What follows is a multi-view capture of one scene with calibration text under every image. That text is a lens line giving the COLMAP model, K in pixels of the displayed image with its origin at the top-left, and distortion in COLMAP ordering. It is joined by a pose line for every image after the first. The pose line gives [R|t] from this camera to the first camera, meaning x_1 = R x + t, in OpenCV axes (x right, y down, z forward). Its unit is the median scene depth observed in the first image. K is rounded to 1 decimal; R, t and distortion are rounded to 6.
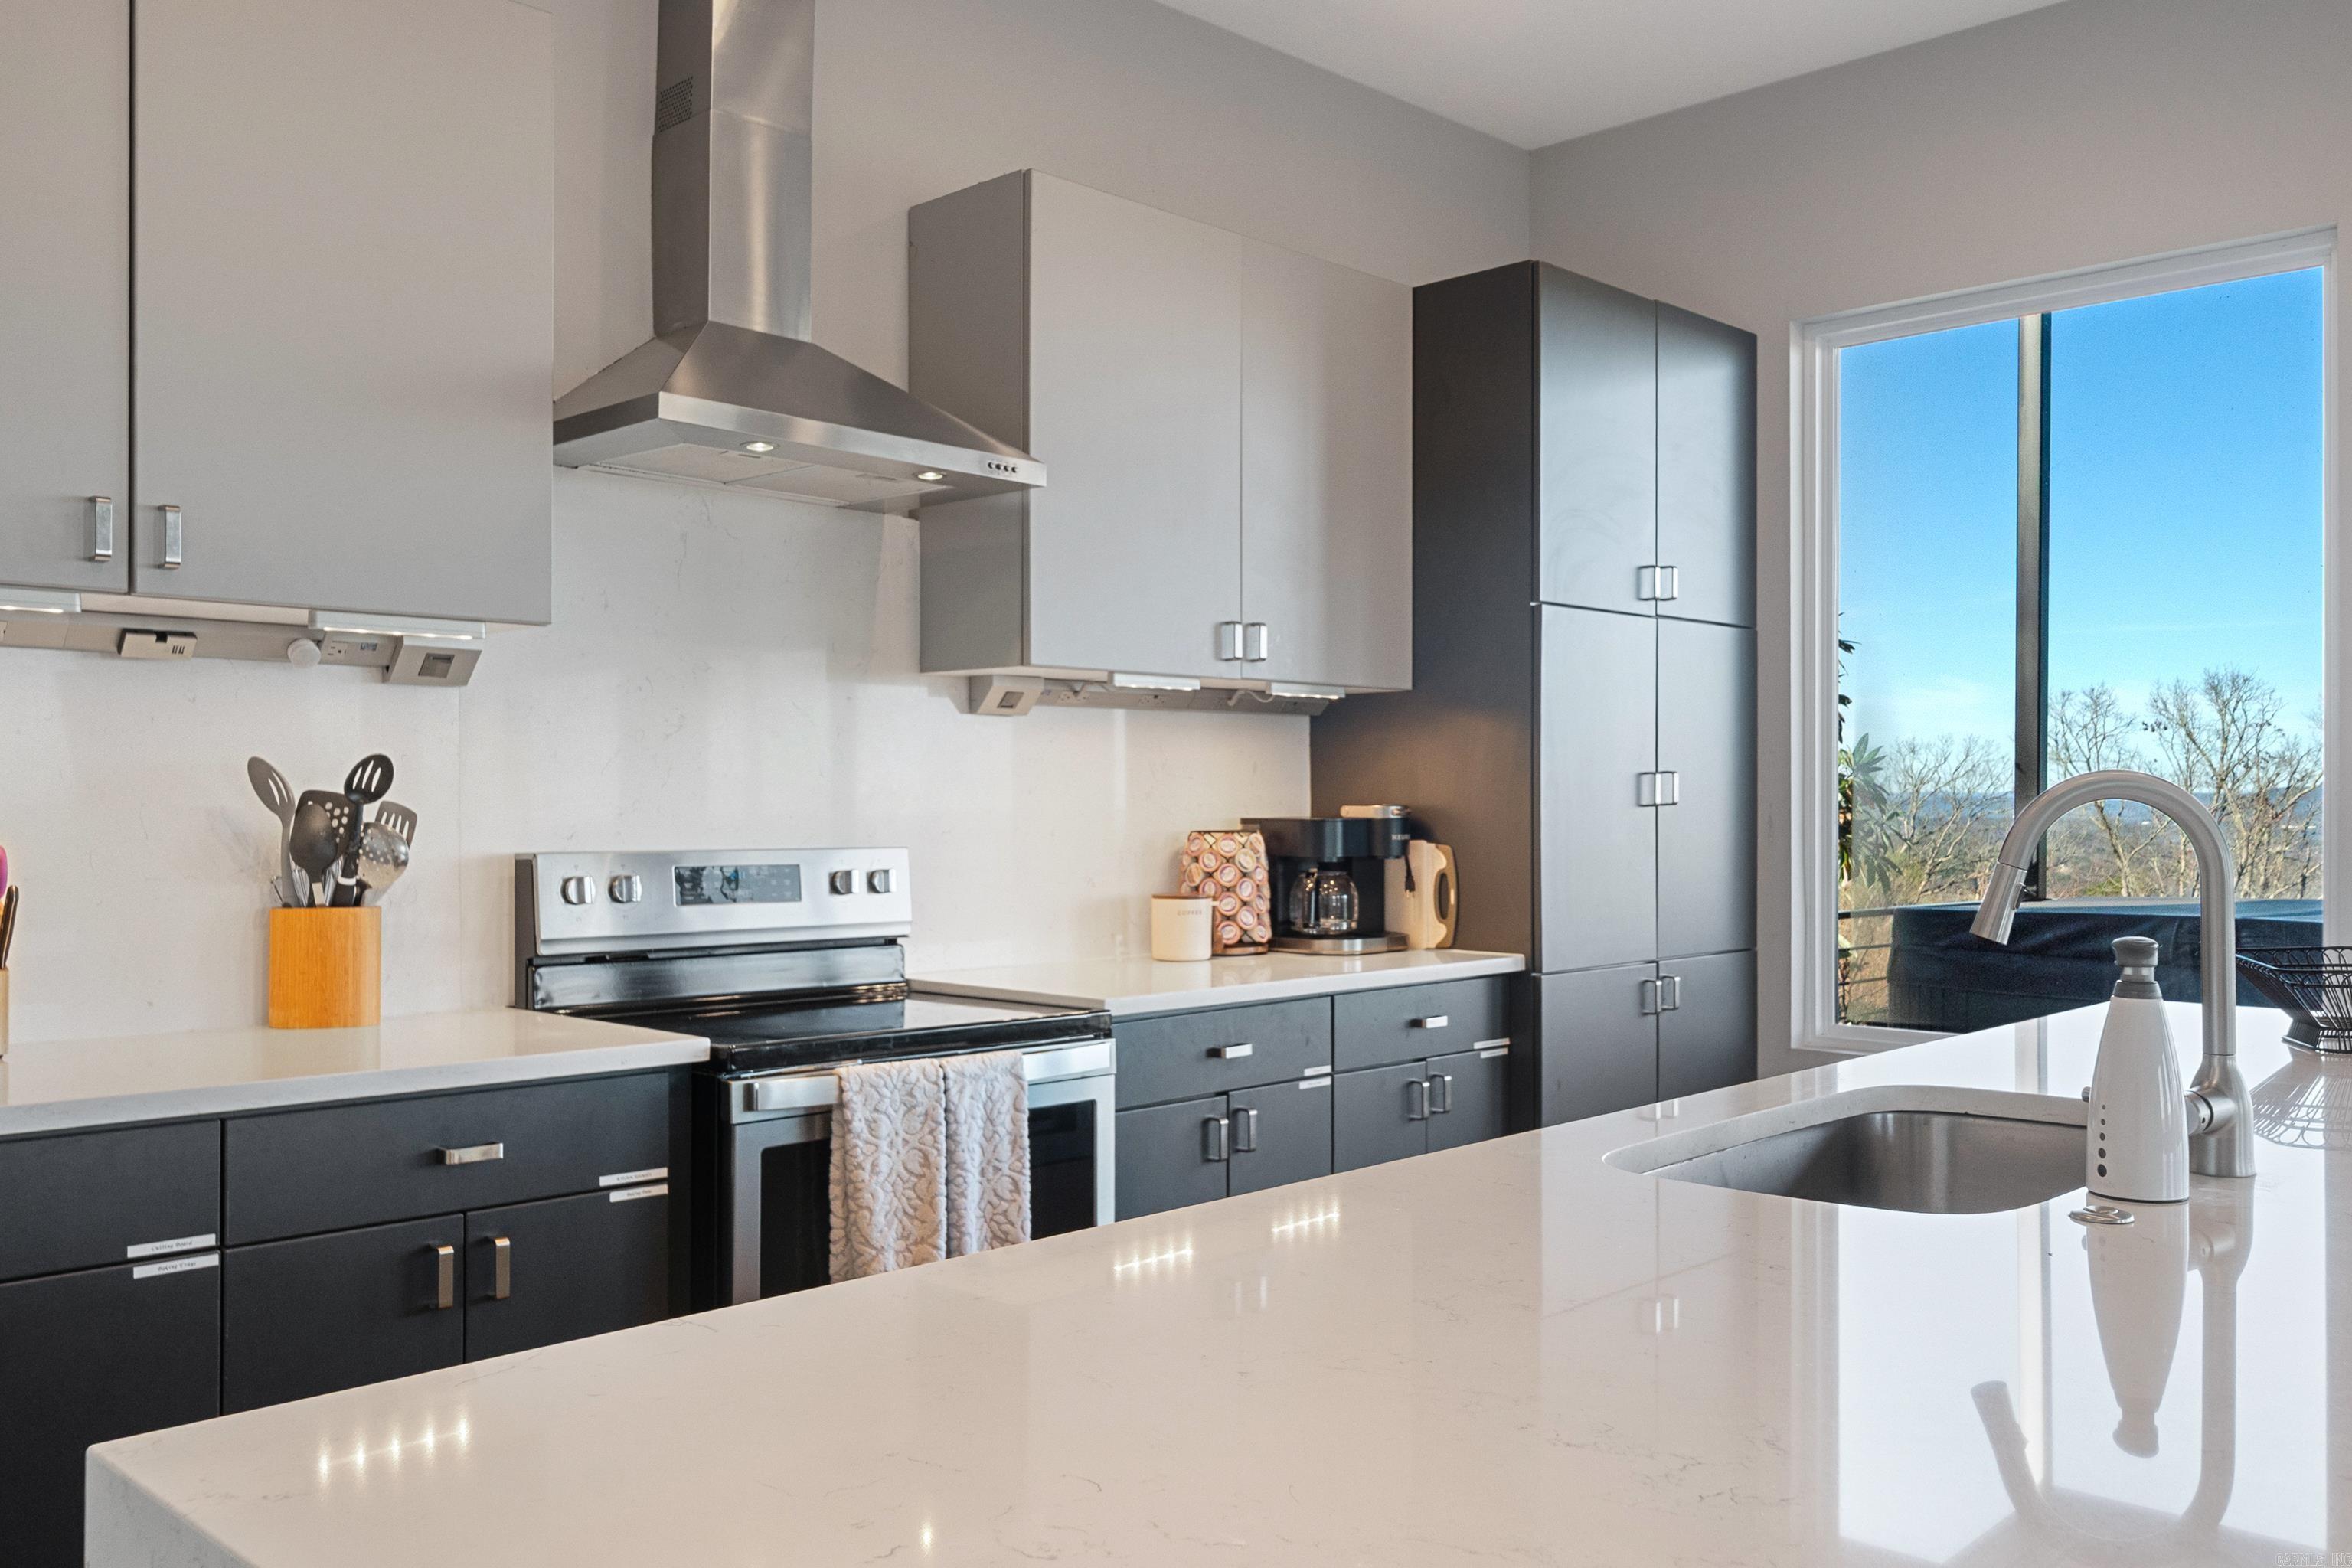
lens RADIAL K [[1832.2, 0, 1112.6], [0, 1832.2, 818.5], [0, 0, 1]] dist [-0.023715, 0.013554]
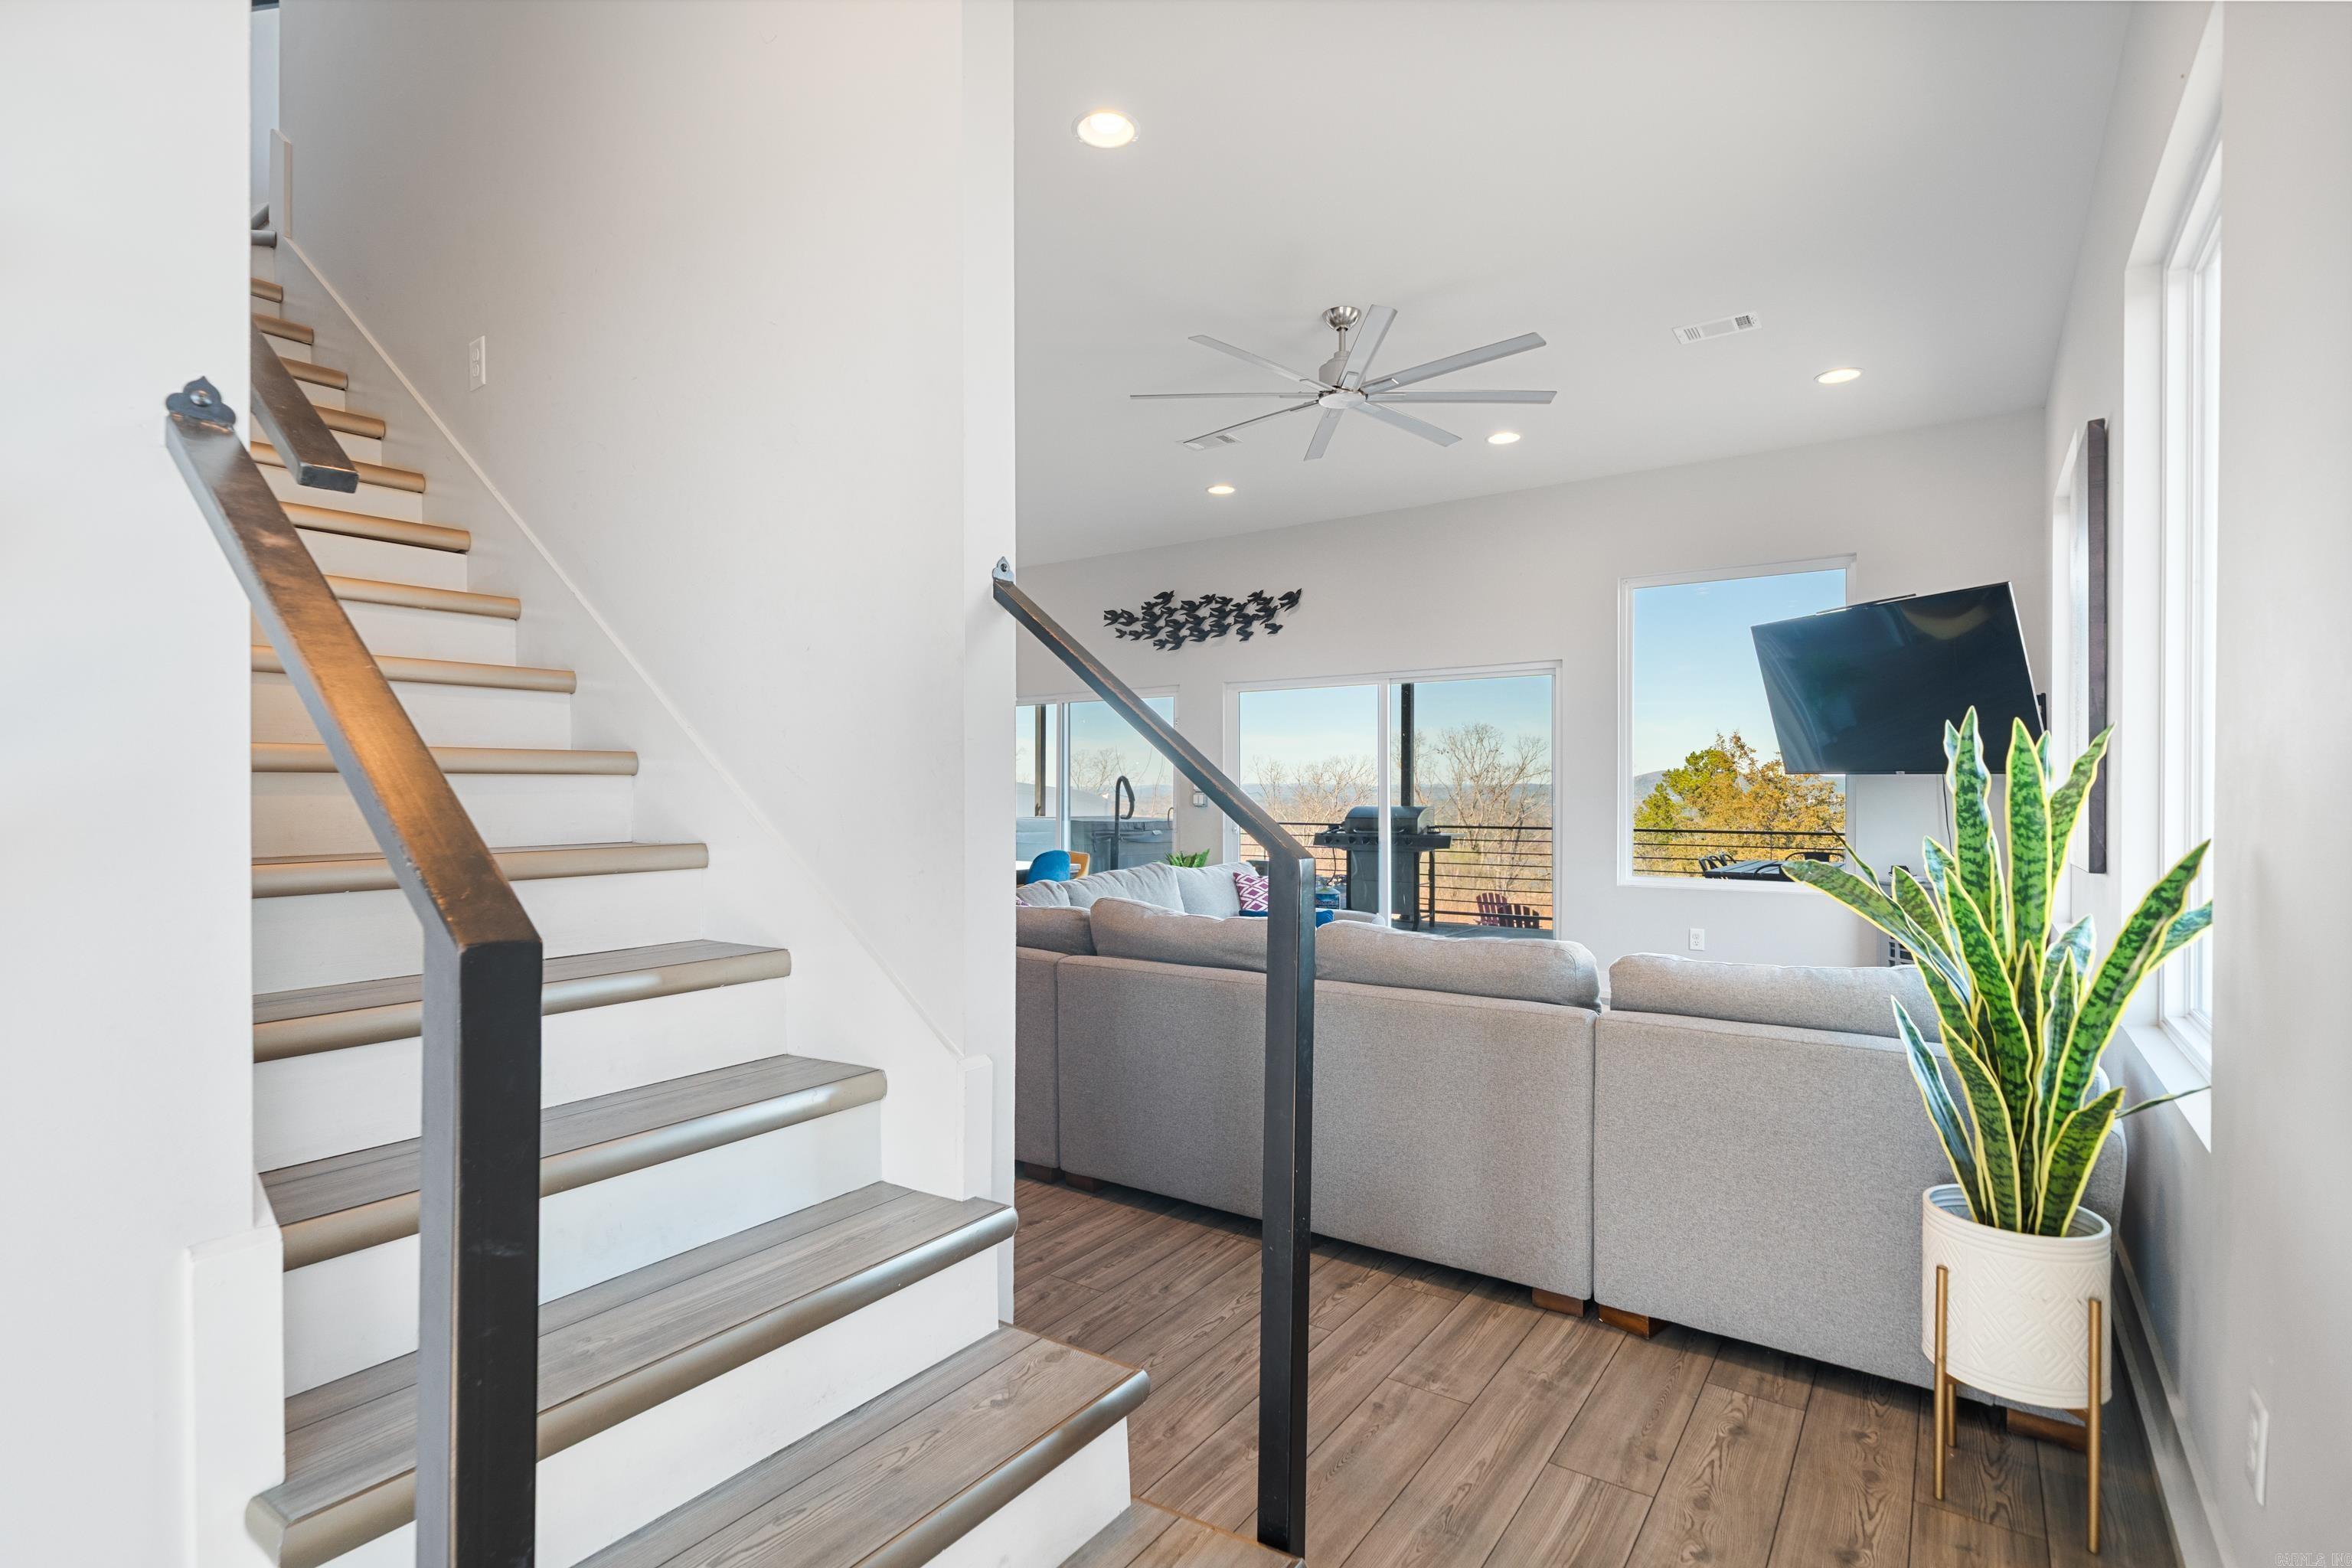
lens RADIAL K [[1100.7, 0, 1188.7], [0, 1100.7, 794.8], [0, 0, 1]] dist [0.004303, -0.000979]
pose [[0.978477, -0.002154, 0.206345, 0.807596], [0.003235, 0.999983, -0.004902, 0.030987], [-0.206331, 0.005464, 0.978467, -1.844857]]
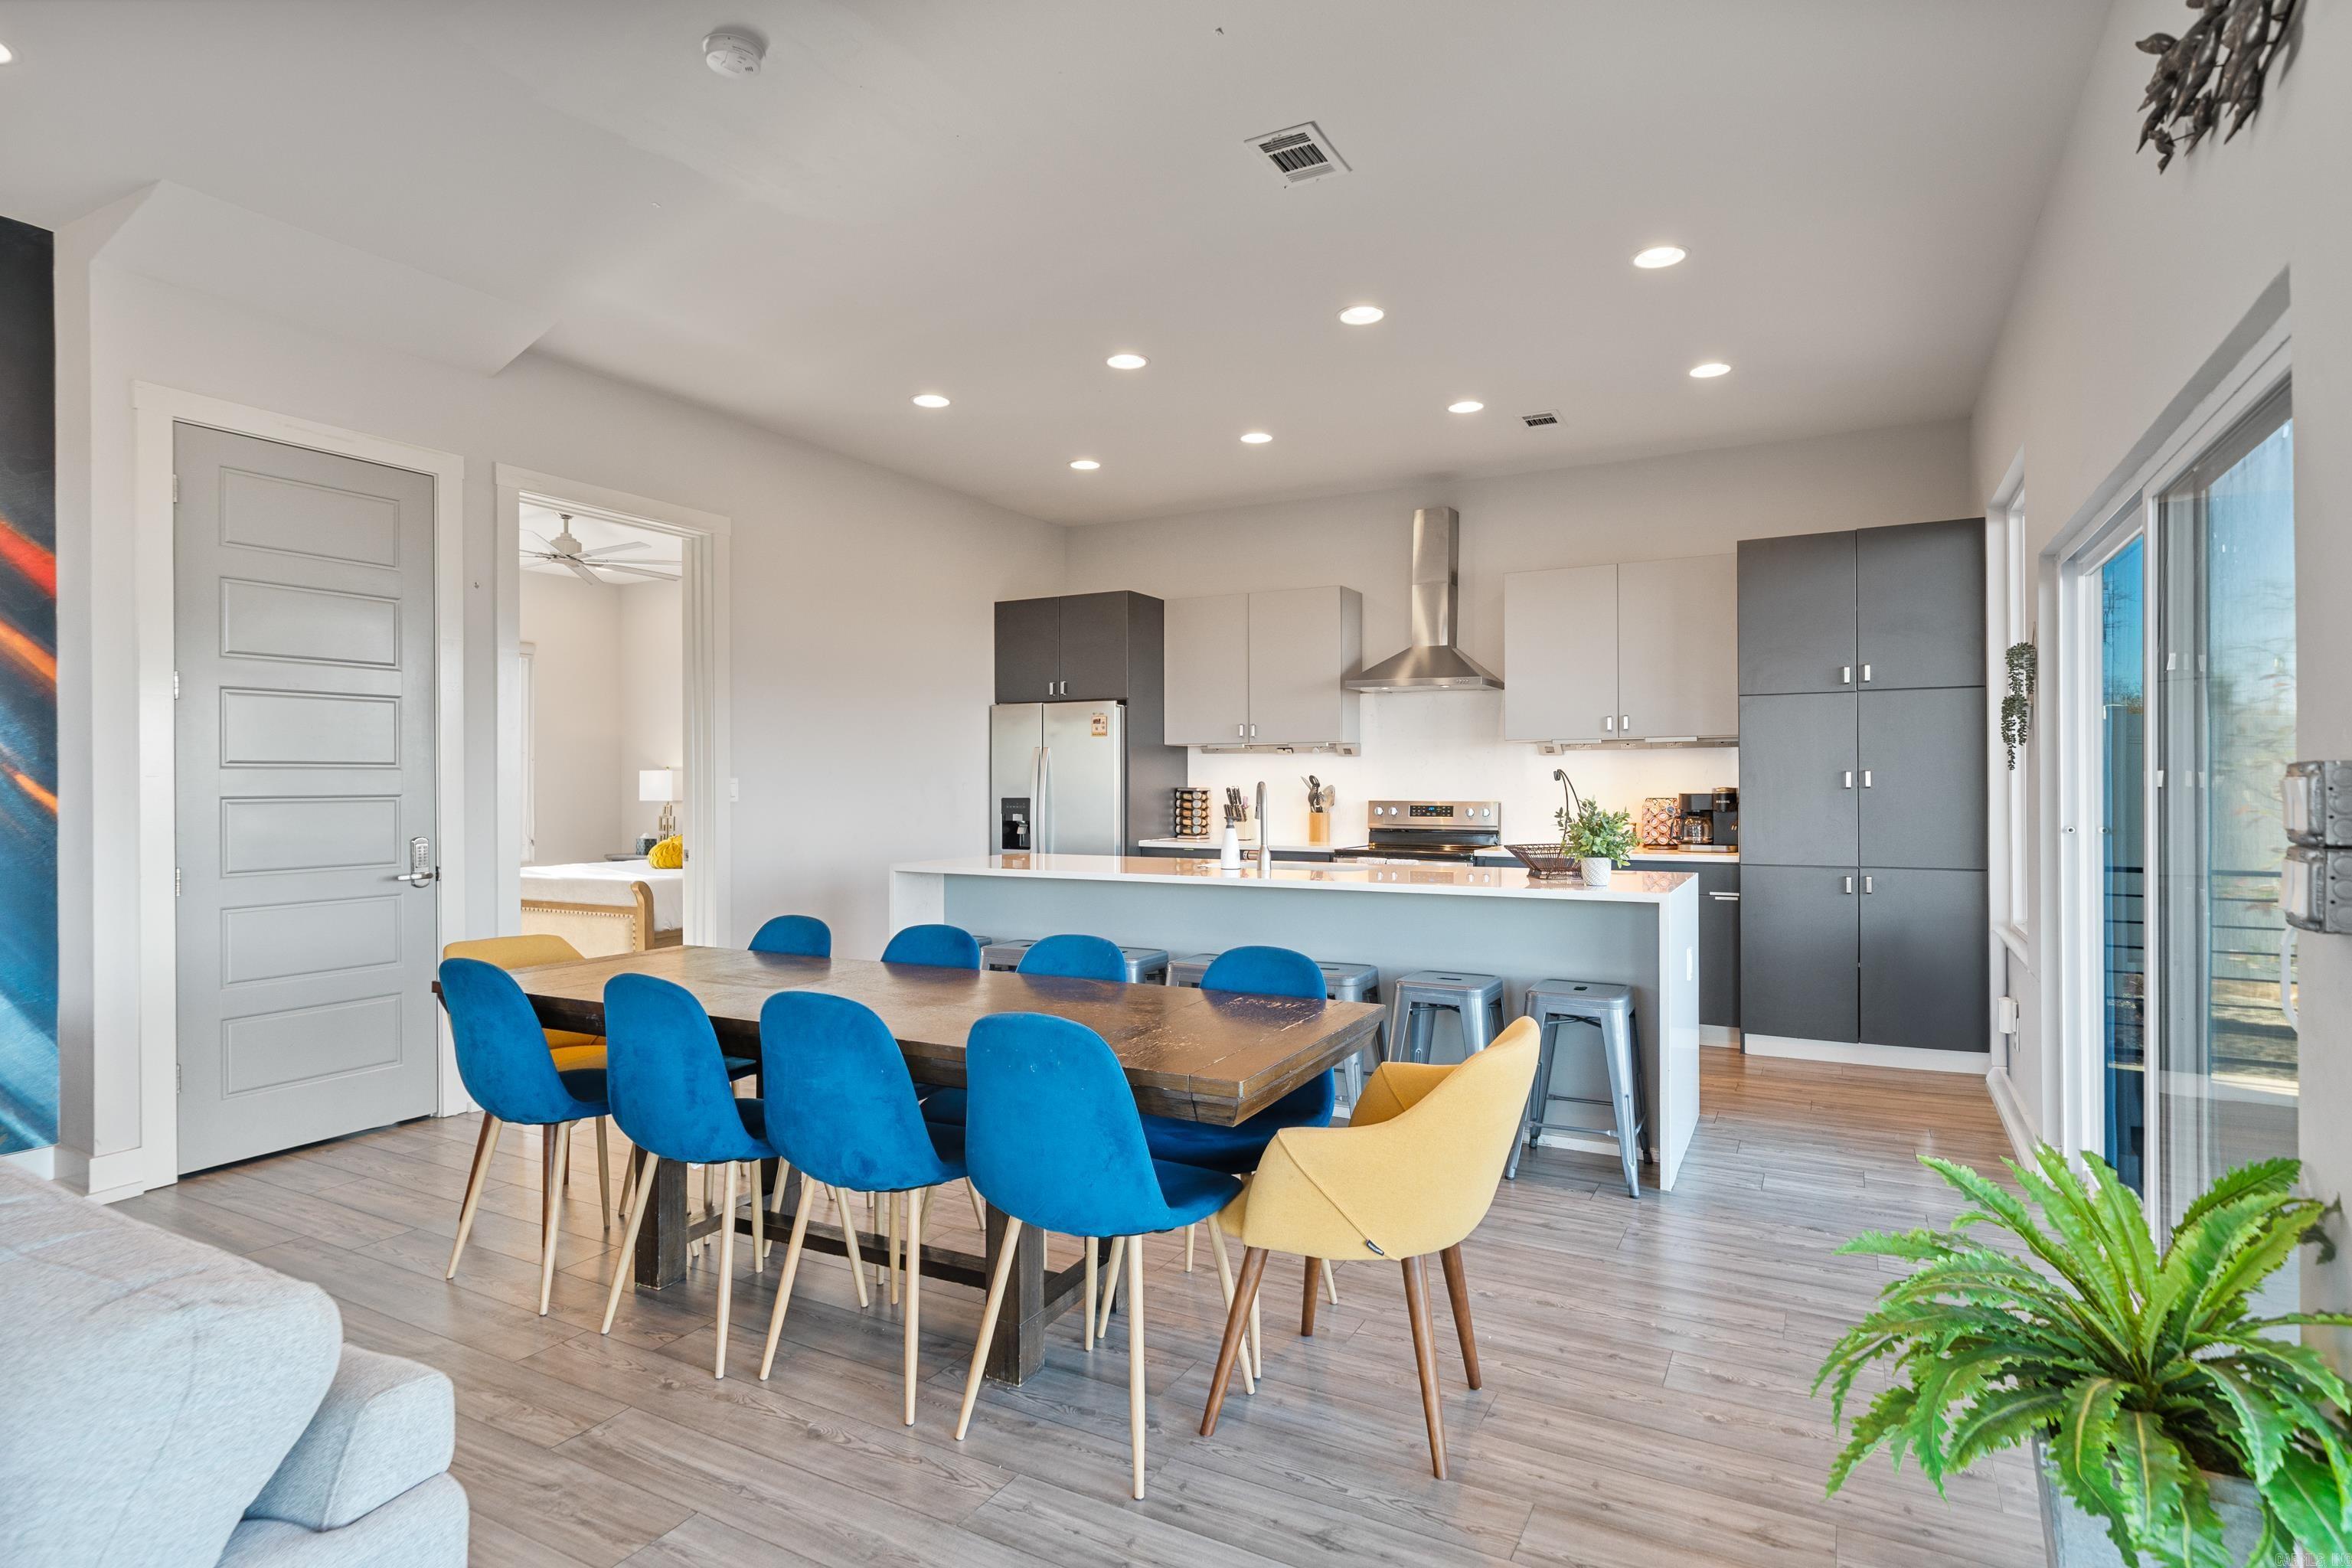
lens RADIAL K [[1196.8, 0, 1179.9], [0, 1196.8, 781.2], [0, 0, 1]] dist [0.002248, 0.000641]
pose [[0.299018, -0.003788, -0.954240, 1.611619], [-0.005960, 0.999965, -0.005838, -0.003368], [0.954229, 0.007433, 0.298985, -0.069760]]
